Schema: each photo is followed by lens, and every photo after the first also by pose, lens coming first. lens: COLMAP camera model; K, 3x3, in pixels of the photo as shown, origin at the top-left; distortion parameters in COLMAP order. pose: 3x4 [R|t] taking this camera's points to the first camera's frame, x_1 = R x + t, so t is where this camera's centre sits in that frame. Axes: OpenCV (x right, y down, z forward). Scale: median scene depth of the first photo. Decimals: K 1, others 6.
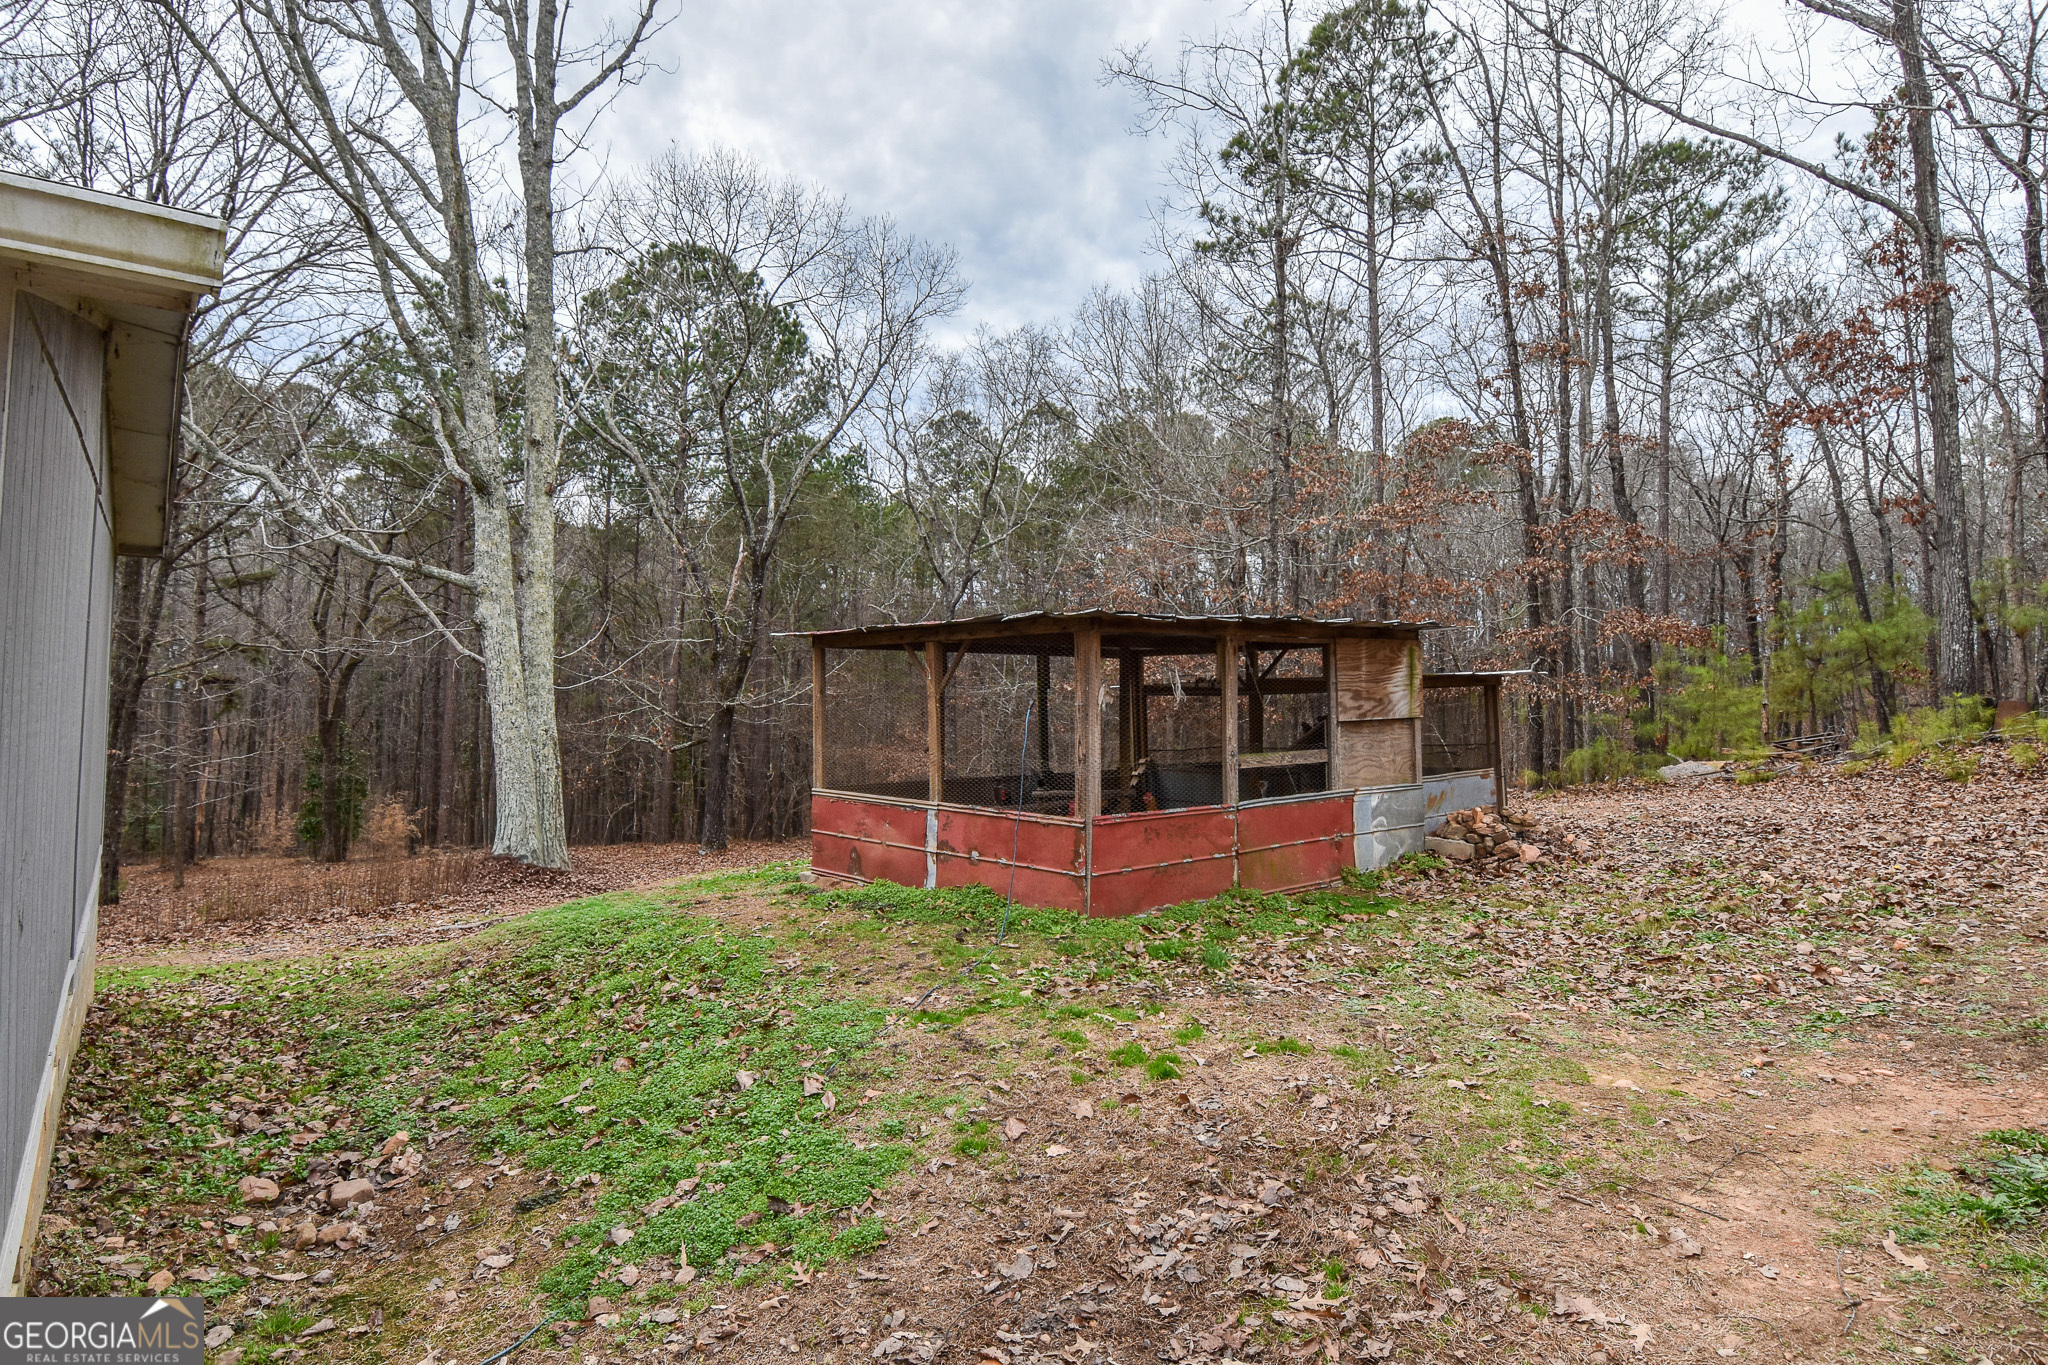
lens RADIAL K [[1145.2, 0, 1020.1], [0, 1145.2, 670.9], [0, 0, 1]] dist [0.059433, -0.069239]
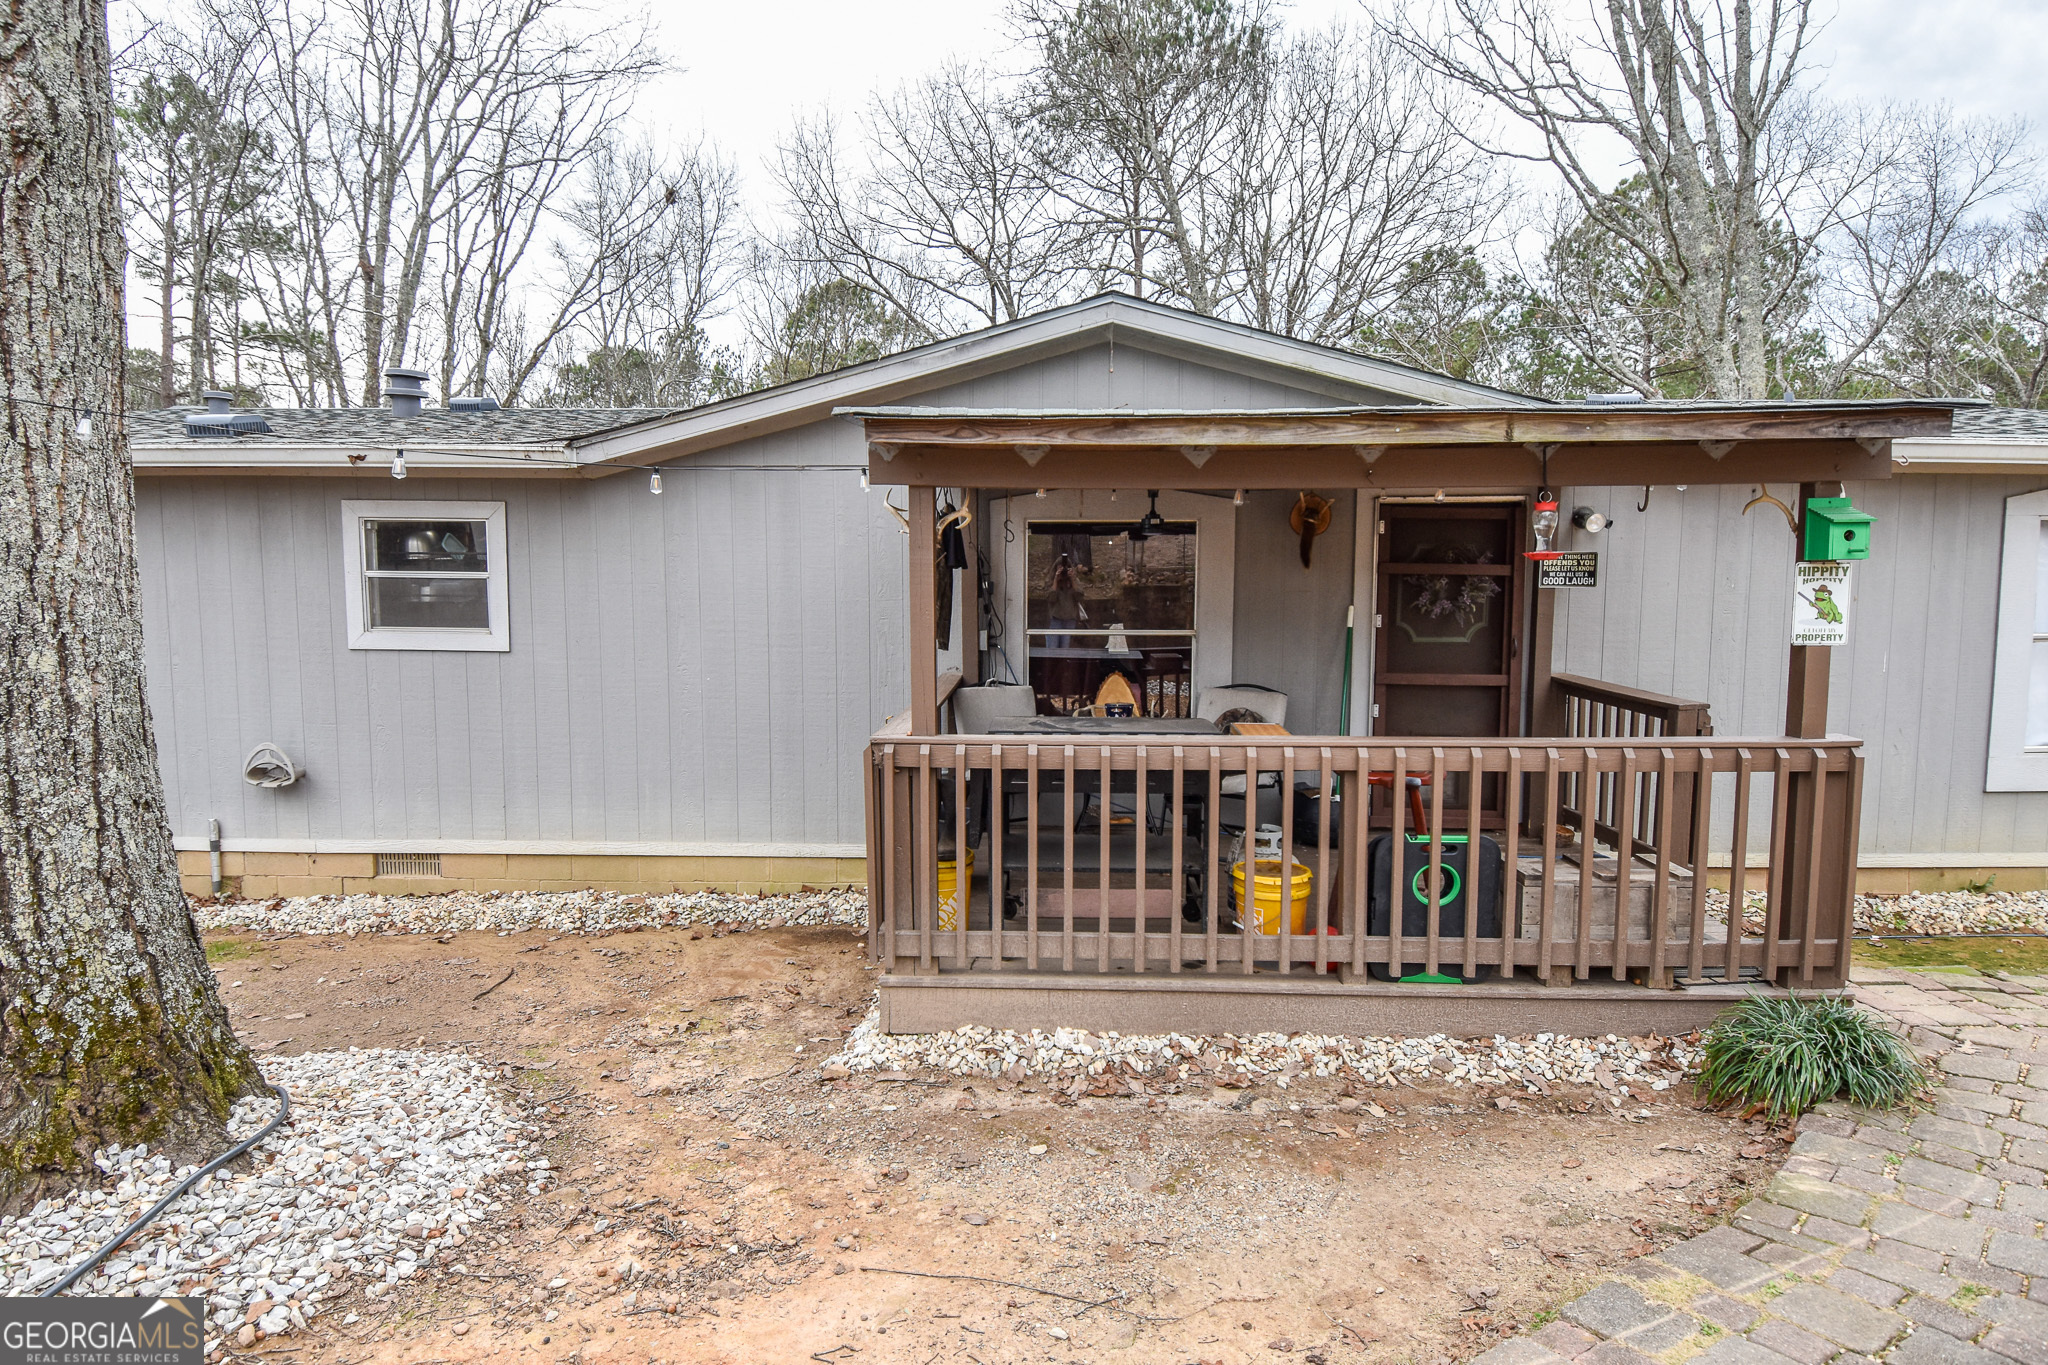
lens RADIAL K [[1106.2, 0, 1020.1], [0, 1106.2, 677.5], [0, 0, 1]] dist [0.051465, -0.053024]
pose [[0.776709, 0.015588, -0.629666, -0.263512], [0.035748, 0.996991, 0.068778, -0.019489], [0.628844, -0.075930, 0.773815, -0.484759]]
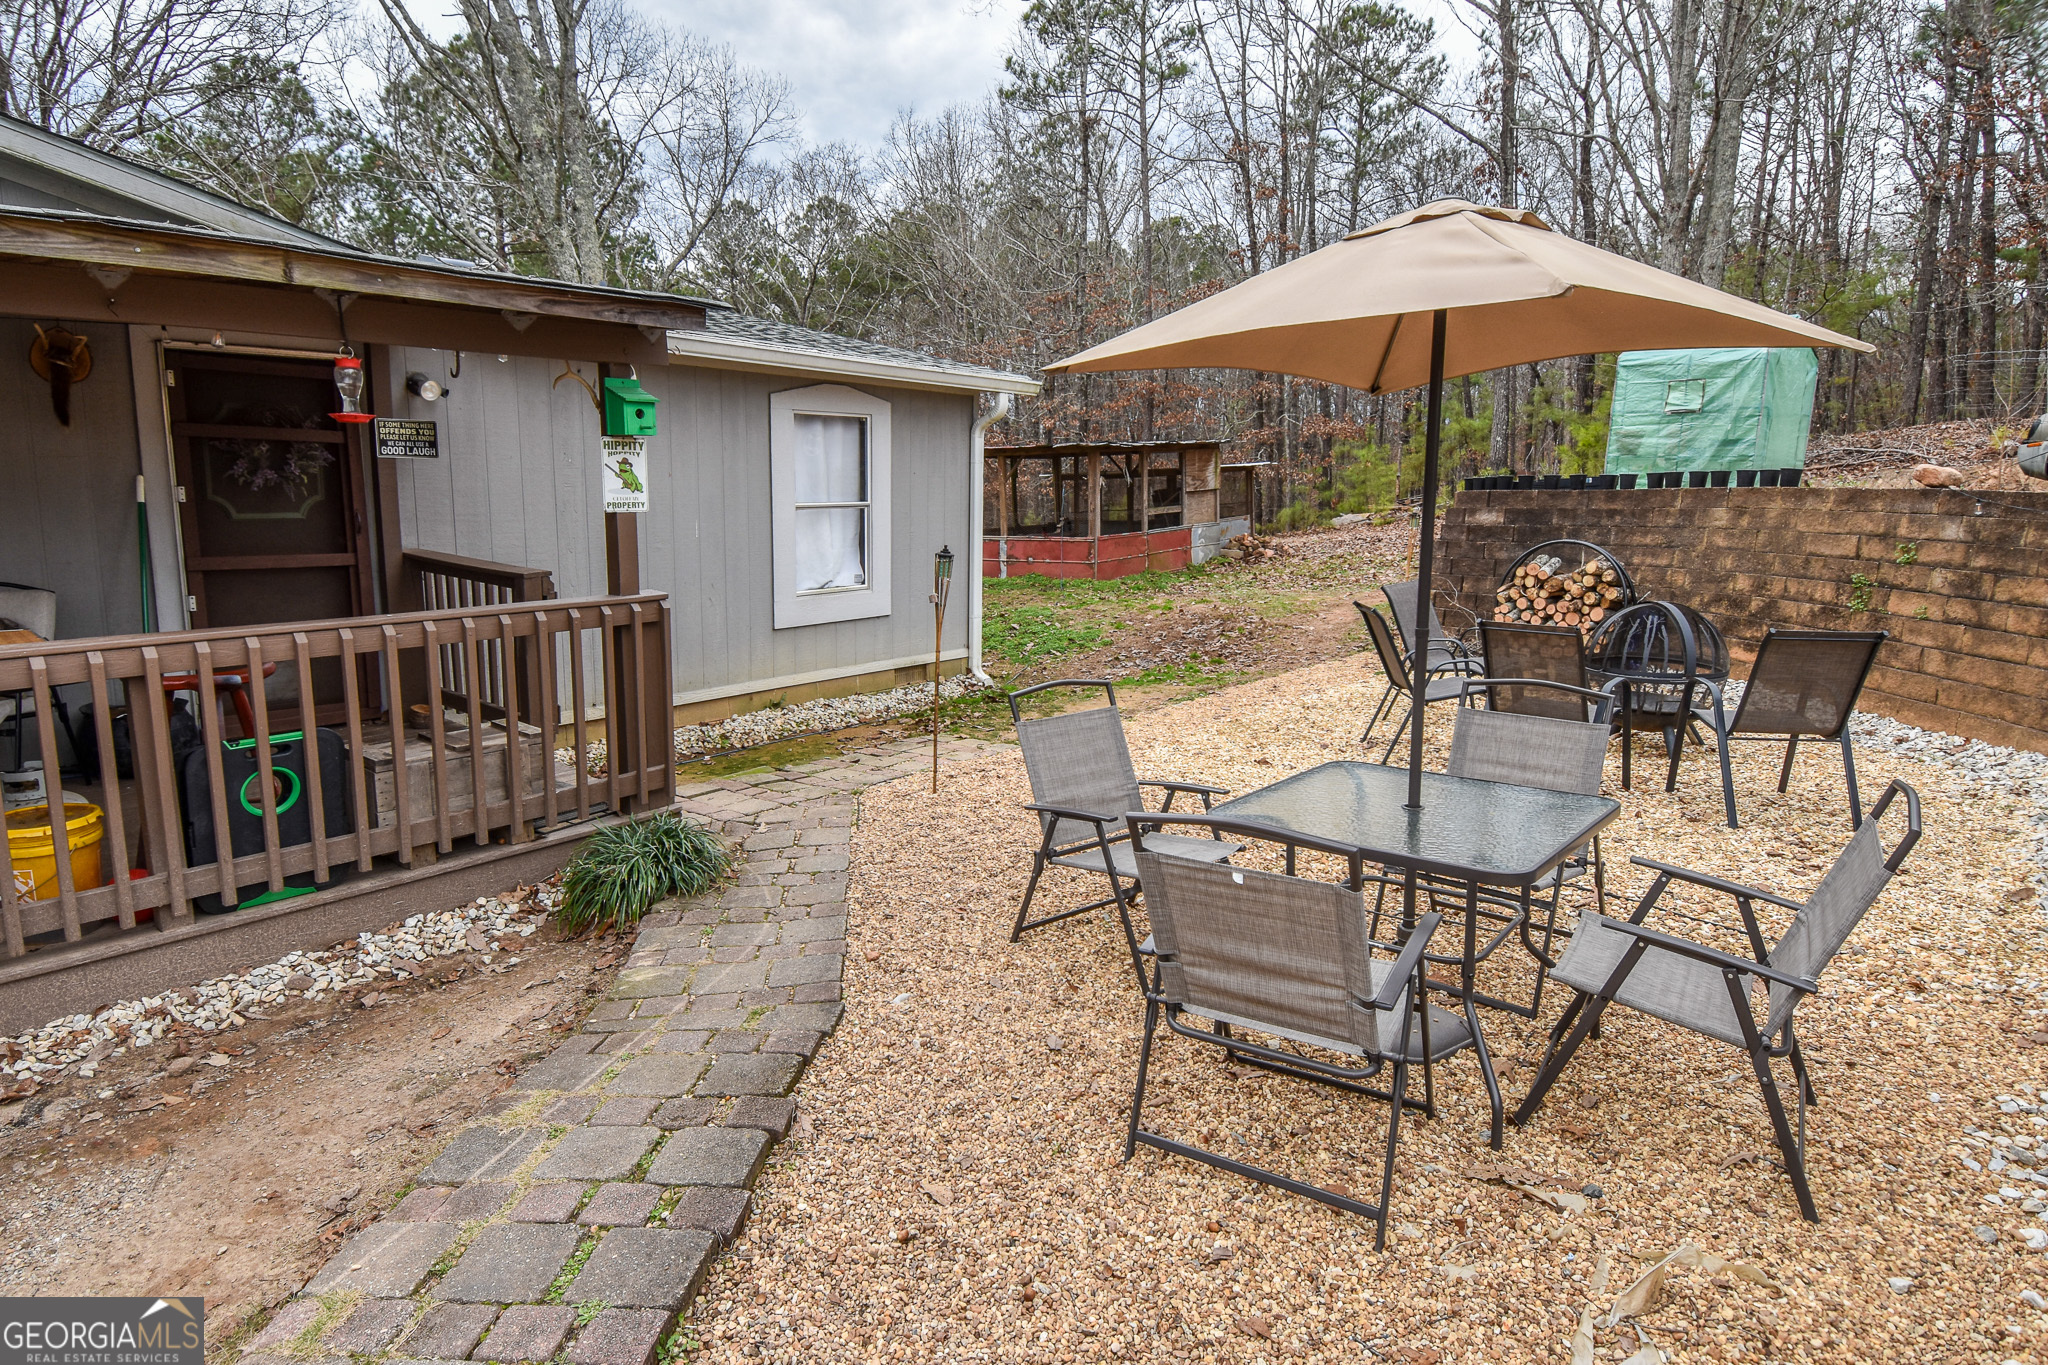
lens RADIAL K [[1118.8, 0, 1024.0], [0, 1118.8, 682.5], [0, 0, 1]] dist [0.044902, -0.049053]
pose [[0.972797, -0.061934, 0.223225, -0.250241], [0.015997, 0.979258, 0.201986, -0.016534], [-0.231104, -0.192920, 0.953610, -0.479981]]
